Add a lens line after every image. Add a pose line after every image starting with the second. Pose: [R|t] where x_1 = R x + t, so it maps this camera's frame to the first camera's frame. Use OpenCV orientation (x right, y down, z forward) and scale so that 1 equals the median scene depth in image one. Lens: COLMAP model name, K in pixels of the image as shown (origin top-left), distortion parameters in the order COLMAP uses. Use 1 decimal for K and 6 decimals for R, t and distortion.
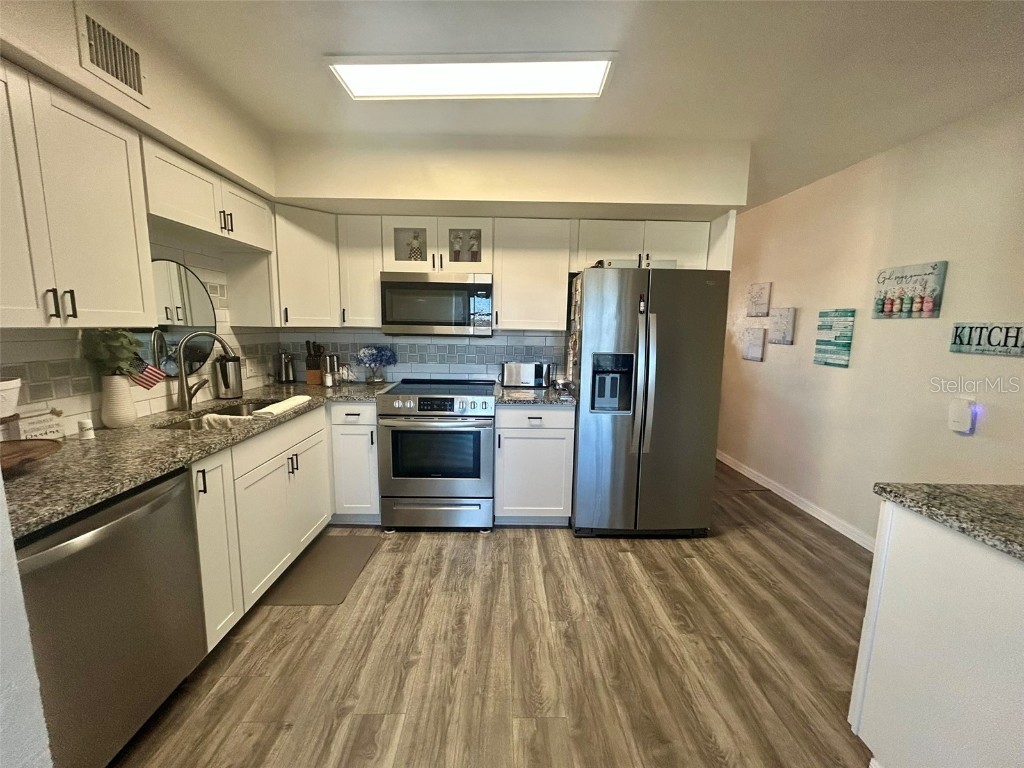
lens RADIAL K [[412.1, 0, 509.9], [0, 412.1, 383.1], [0, 0, 1]] dist [-0.000247, 0.001189]
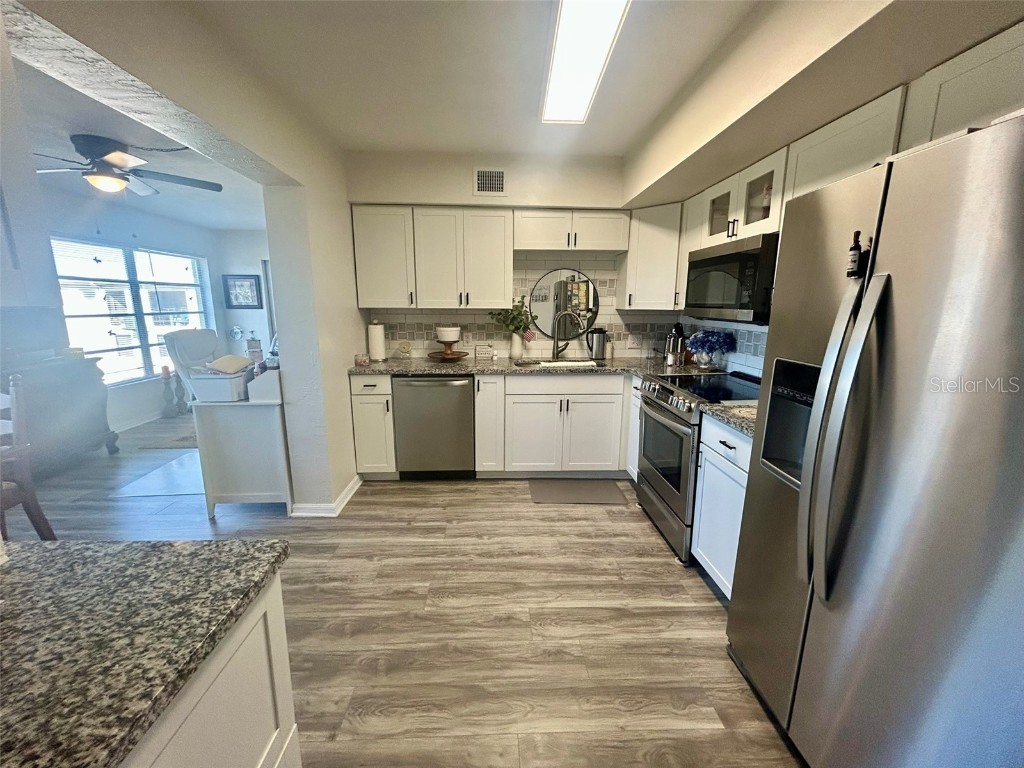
lens RADIAL K [[412.1, 0, 509.9], [0, 412.1, 383.1], [0, 0, 1]] dist [-0.000247, 0.001189]
pose [[0.021532, 0.177114, -0.983955, 0.954438], [-0.142421, 0.974689, 0.172330, -0.109448], [0.989572, 0.136425, 0.046211, 0.818418]]
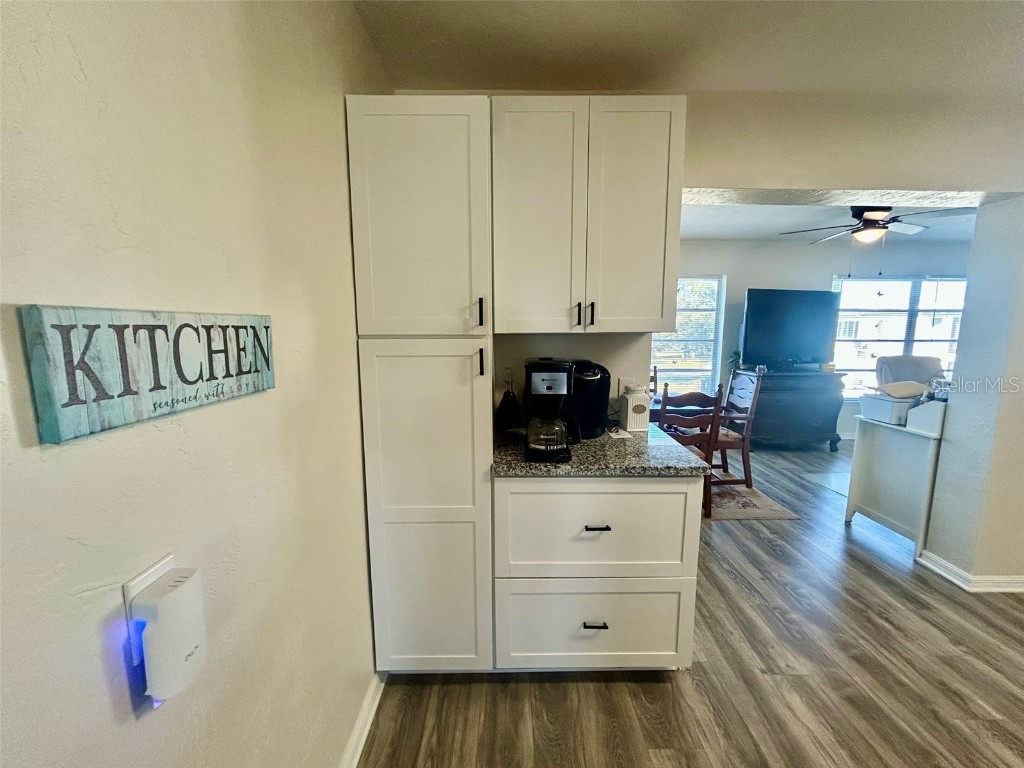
lens RADIAL K [[412.1, 0, 509.9], [0, 412.1, 383.1], [0, 0, 1]] dist [-0.000247, 0.001189]
pose [[-0.999739, -0.021319, 0.008161, 0.915401], [-0.018257, 0.961339, 0.274762, -0.183323], [-0.013703, 0.274542, -0.961478, 1.303963]]
